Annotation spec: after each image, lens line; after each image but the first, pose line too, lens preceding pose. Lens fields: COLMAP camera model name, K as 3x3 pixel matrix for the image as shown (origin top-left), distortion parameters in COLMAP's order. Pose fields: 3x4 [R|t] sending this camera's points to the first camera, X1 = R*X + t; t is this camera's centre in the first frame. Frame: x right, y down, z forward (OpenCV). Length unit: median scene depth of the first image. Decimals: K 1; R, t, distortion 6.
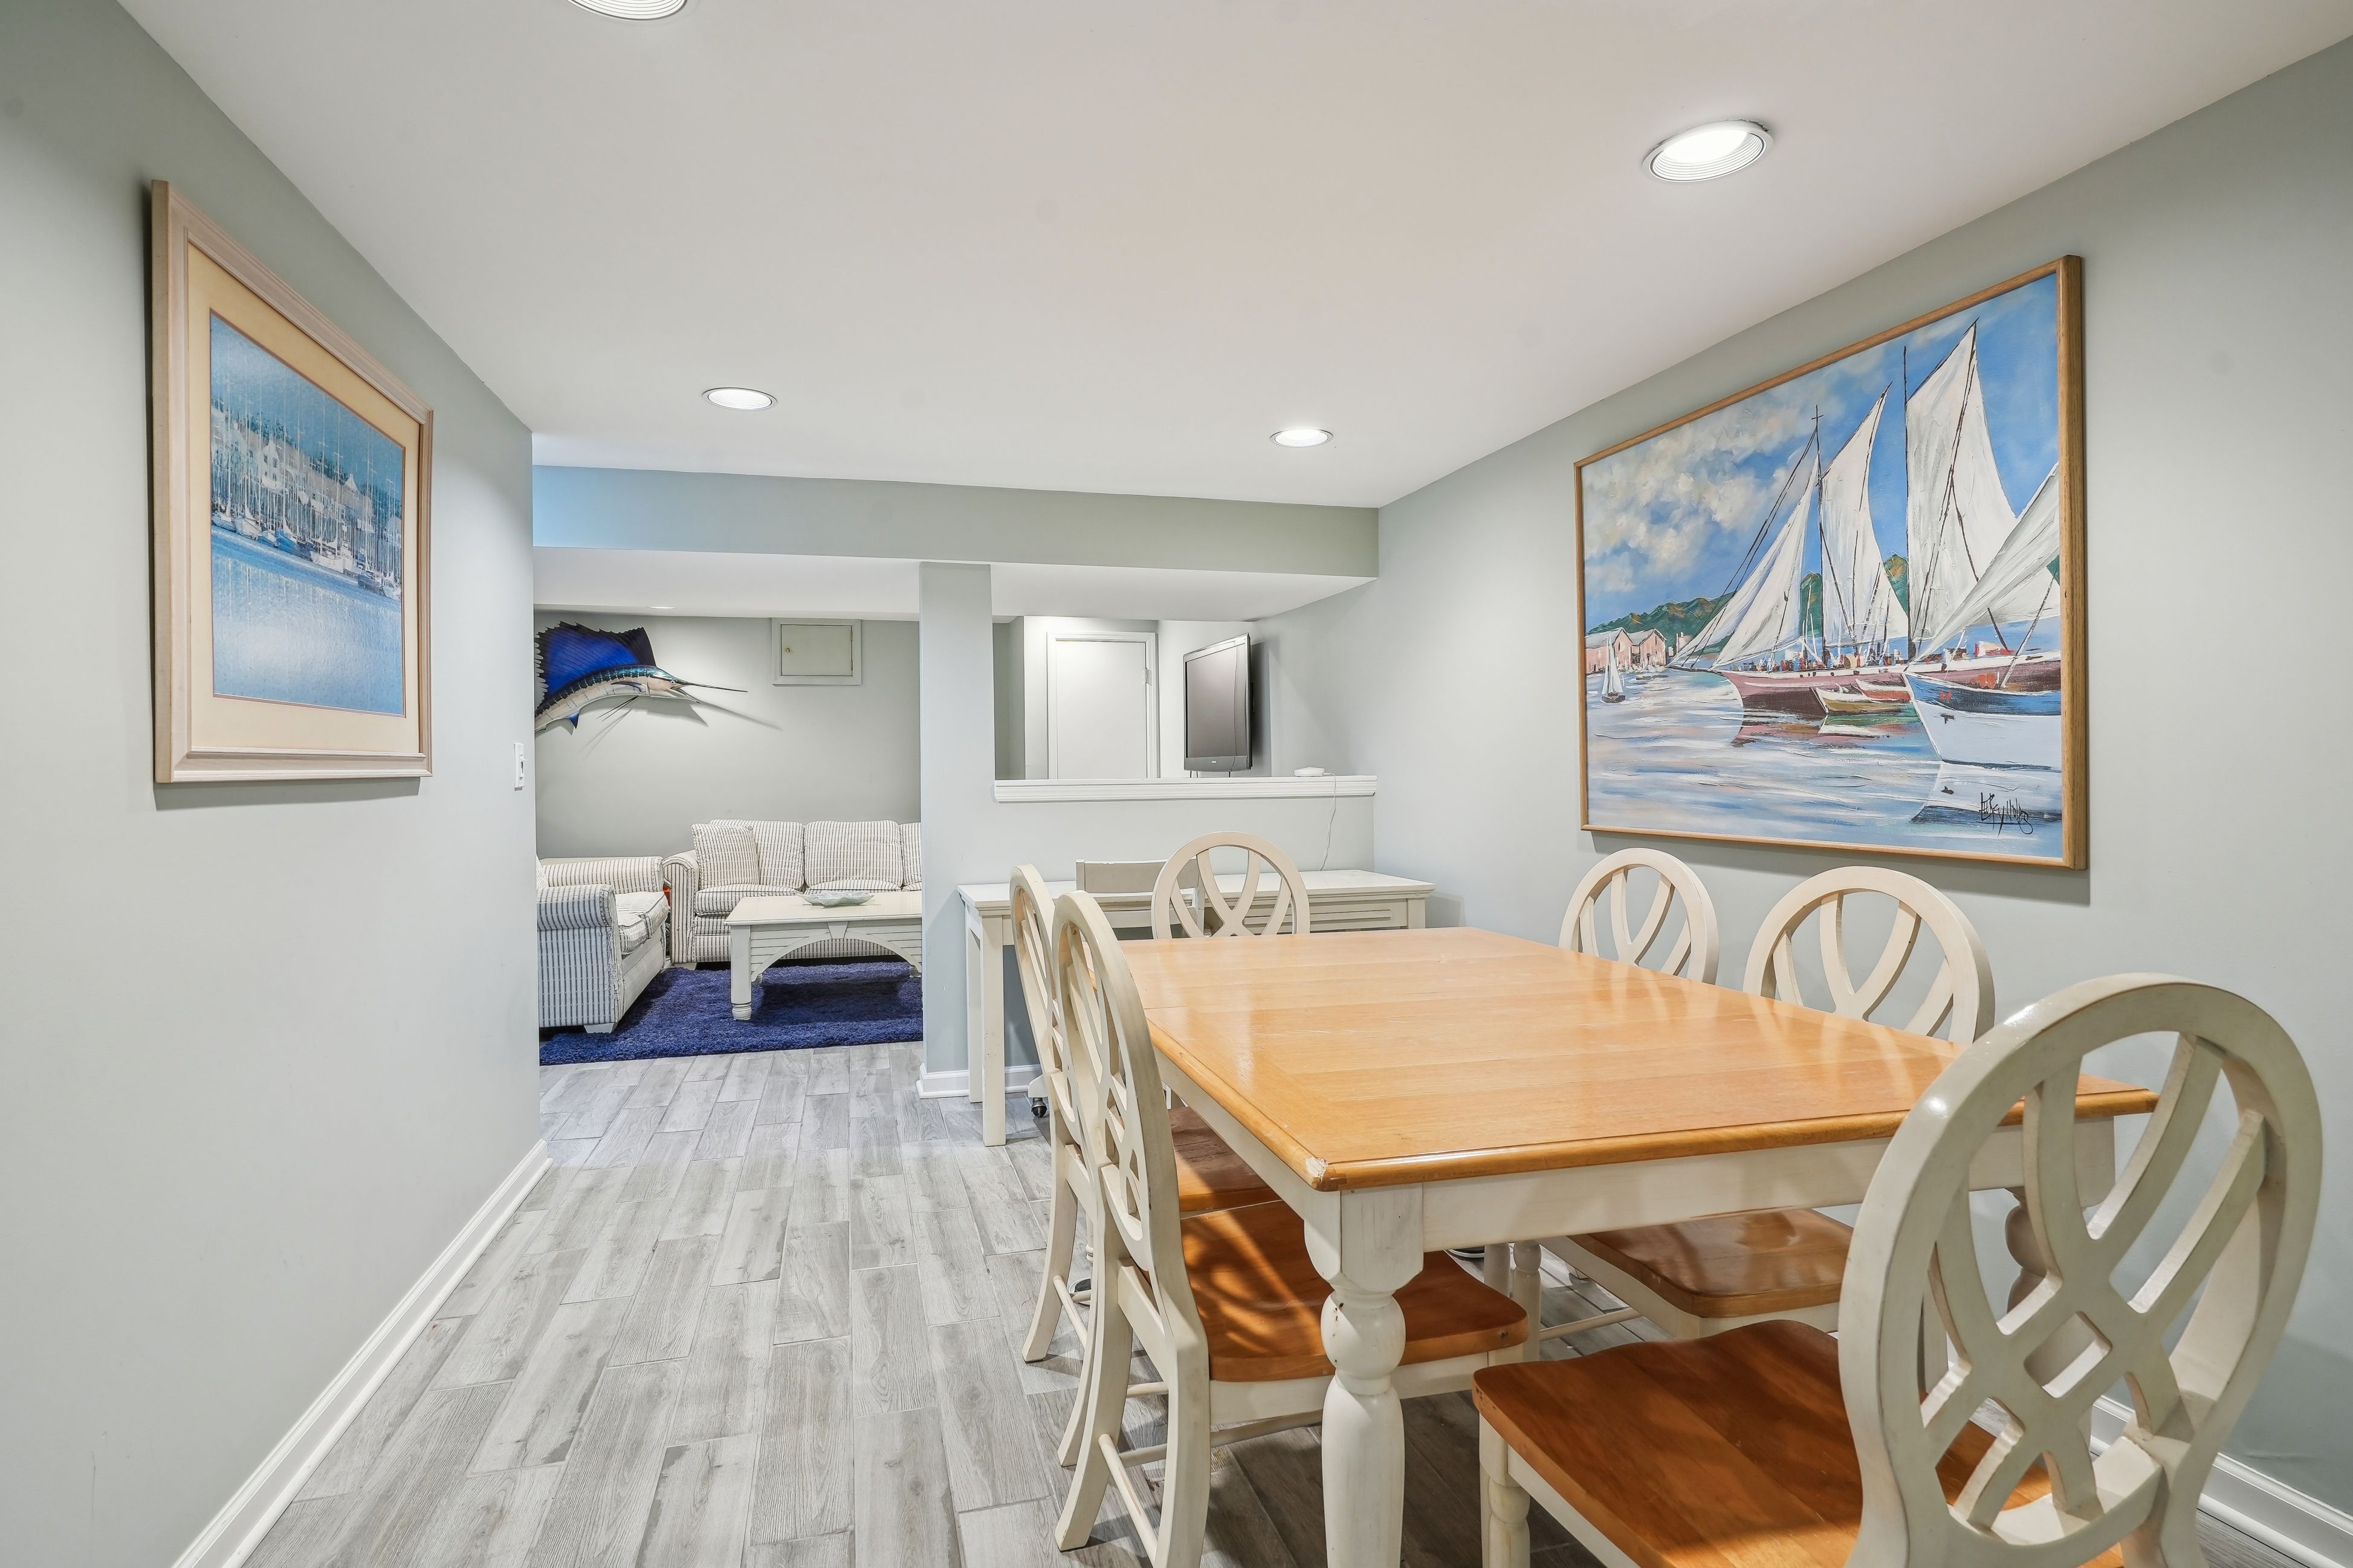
lens RADIAL K [[1082.4, 0, 1149.4], [0, 1082.4, 776.6], [0, 0, 1]] dist [-0.001569, 0.000254]
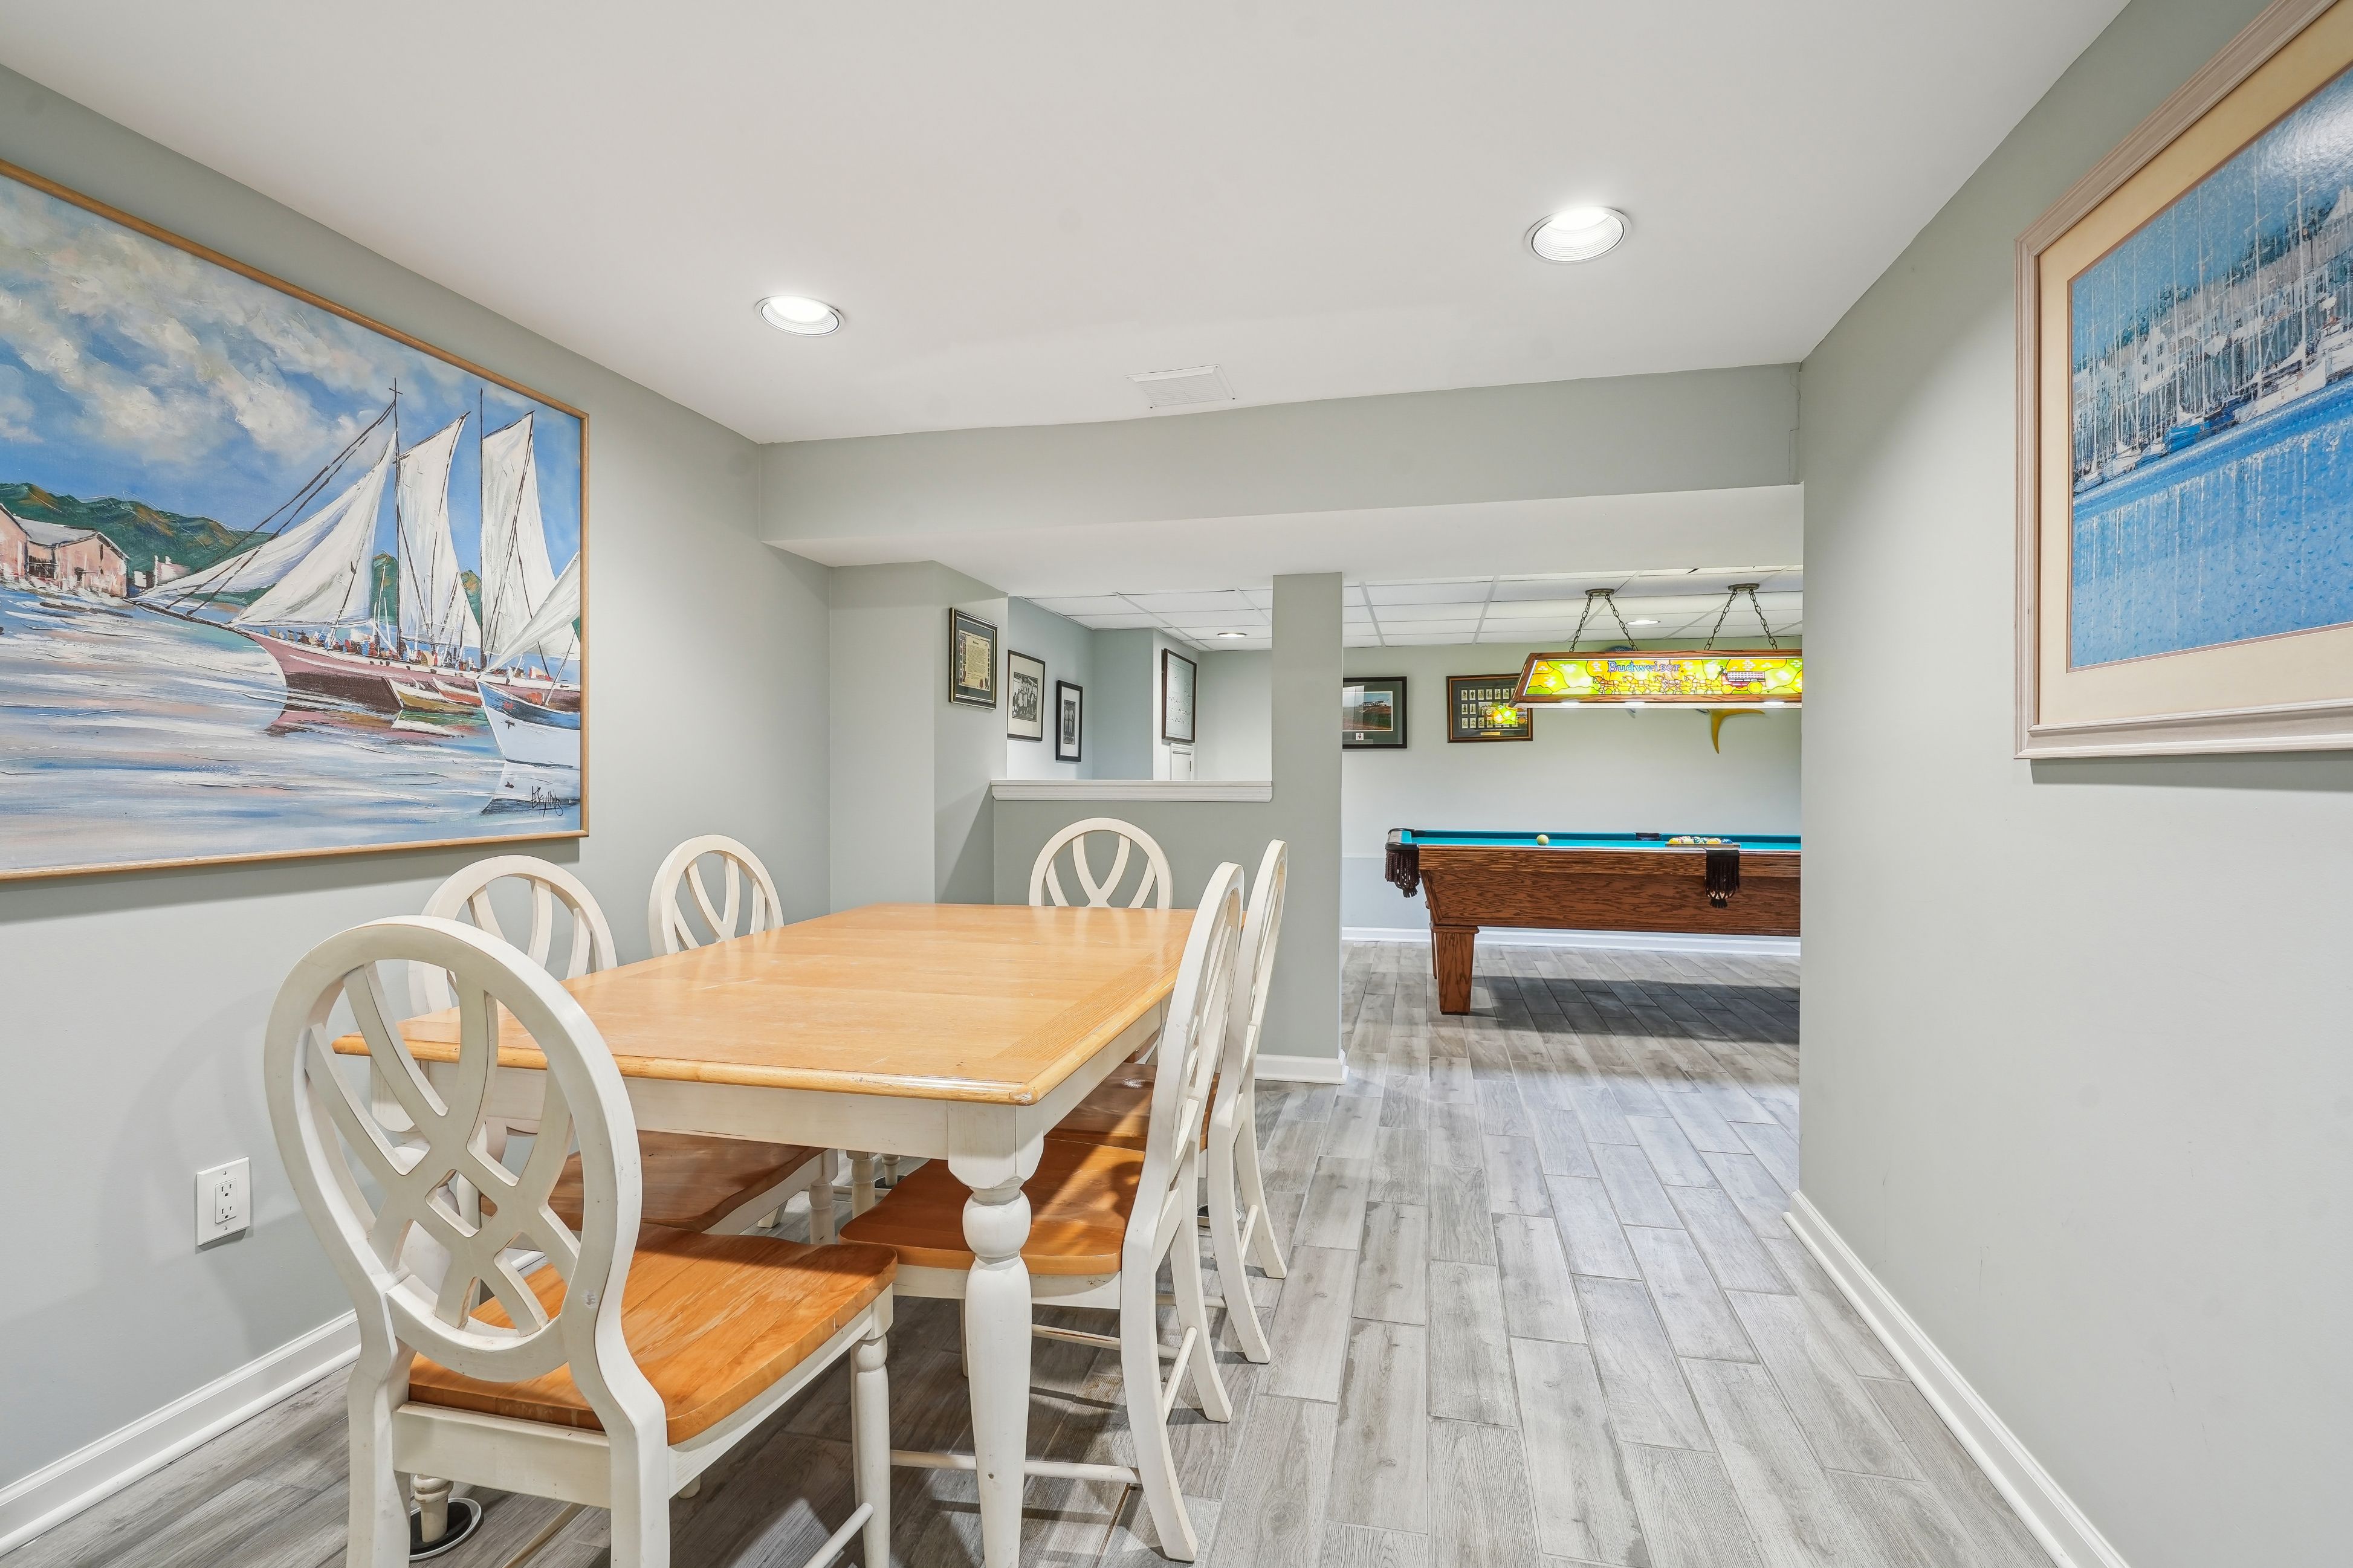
lens RADIAL K [[1082.4, 0, 1149.4], [0, 1082.4, 776.6], [0, 0, 1]] dist [-0.001569, 0.000254]
pose [[-0.867964, 0.005599, 0.496596, -0.414477], [0.009715, 0.999937, 0.005706, 0.003013], [-0.496533, 0.009777, -0.867963, 1.494348]]
